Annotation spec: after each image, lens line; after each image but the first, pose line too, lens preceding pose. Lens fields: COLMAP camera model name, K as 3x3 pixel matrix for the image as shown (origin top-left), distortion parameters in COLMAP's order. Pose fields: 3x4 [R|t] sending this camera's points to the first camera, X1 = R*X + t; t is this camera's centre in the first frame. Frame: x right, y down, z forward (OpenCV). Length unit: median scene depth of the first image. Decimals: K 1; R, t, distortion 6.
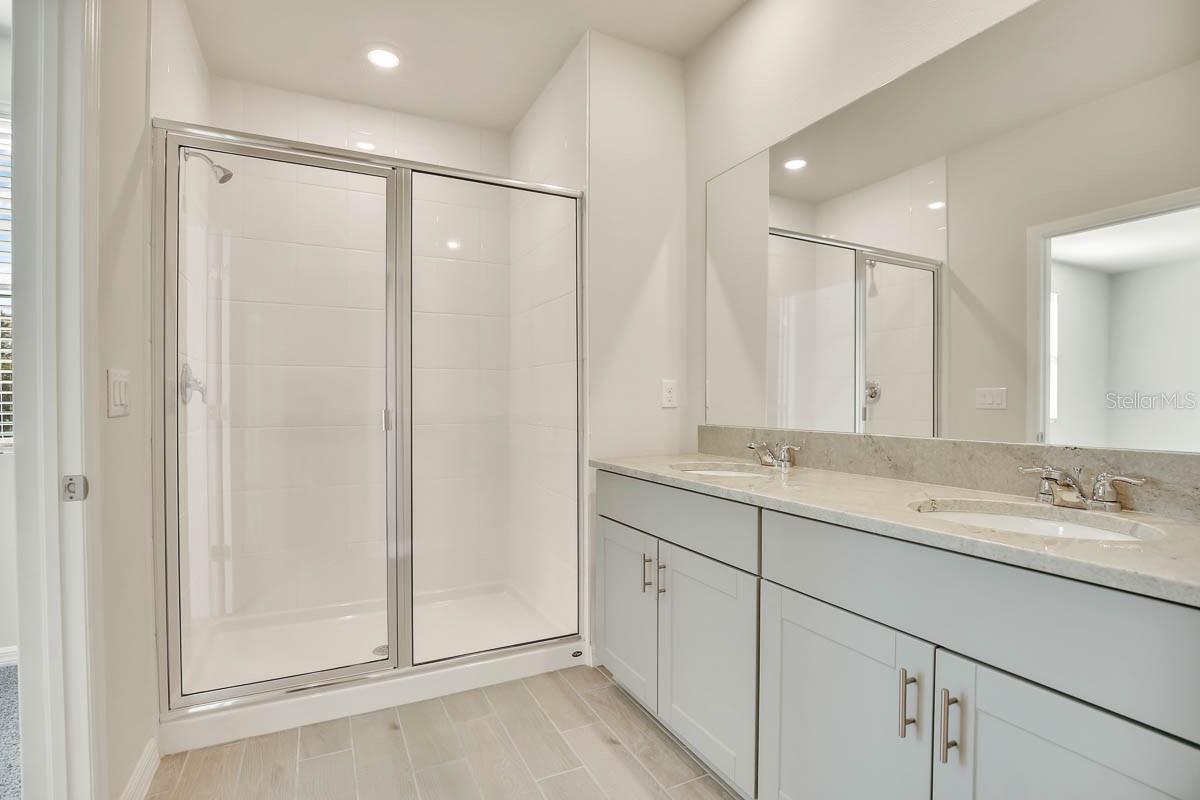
lens RADIAL K [[571.3, 0, 607.0], [0, 571.3, 402.9], [0, 0, 1]] dist [-0.018536, -0.000113]
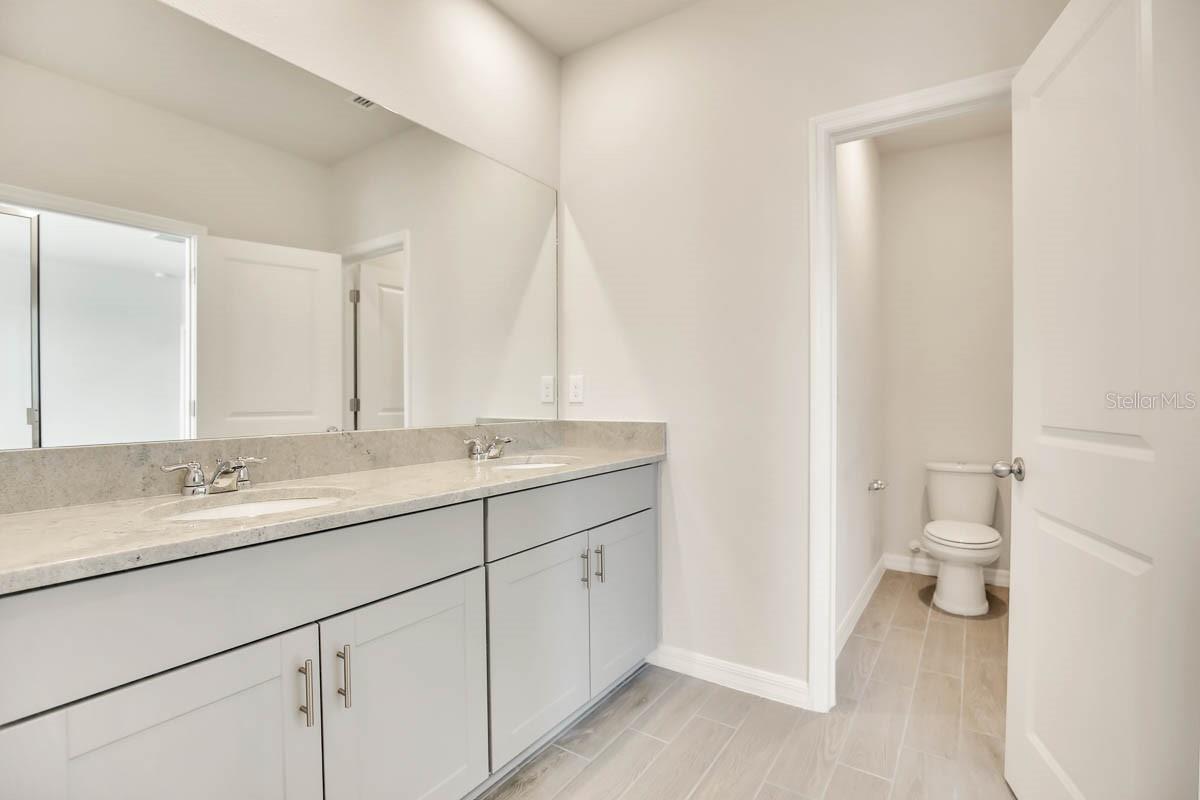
lens RADIAL K [[571.3, 0, 607.6], [0, 571.3, 396.0], [0, 0, 1]] dist [-0.018536, -0.000113]
pose [[-0.503570, 0.007313, 0.863923, -0.661599], [0.006205, 0.999969, -0.004848, 0.001262], [-0.863932, 0.002919, -0.503600, 1.169771]]
